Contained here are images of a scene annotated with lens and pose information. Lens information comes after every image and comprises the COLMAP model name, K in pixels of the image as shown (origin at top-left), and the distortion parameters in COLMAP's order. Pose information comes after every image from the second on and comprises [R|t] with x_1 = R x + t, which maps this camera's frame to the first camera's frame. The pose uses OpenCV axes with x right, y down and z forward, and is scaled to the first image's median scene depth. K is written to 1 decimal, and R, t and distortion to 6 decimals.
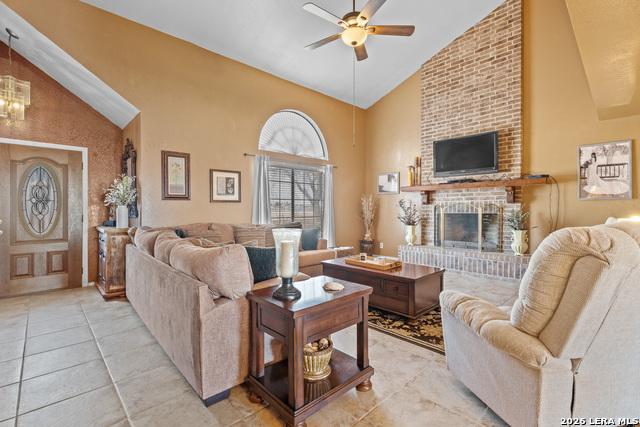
lens RADIAL K [[287.8, 0, 319.7], [0, 287.8, 209.4], [0, 0, 1]] dist [0.002153, 0.000796]
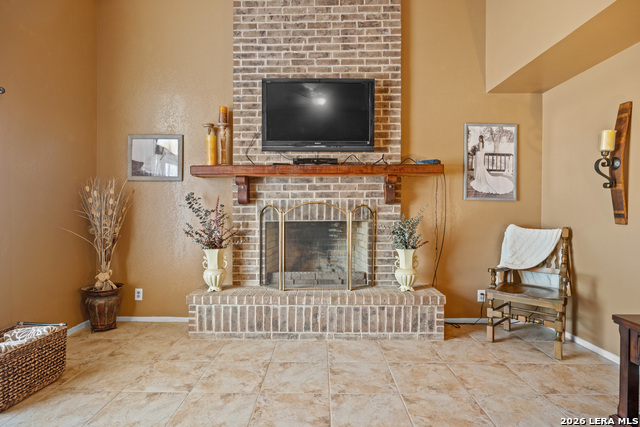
lens RADIAL K [[336.1, 0, 316.6], [0, 336.1, 213.0], [0, 0, 1]] dist [-0.016143, 0.000573]
pose [[0.703567, 0.000222, 0.710628, 0.052127], [0.001293, 0.999998, -0.001592, -0.001142], [-0.710627, 0.002039, 0.703566, 0.580382]]
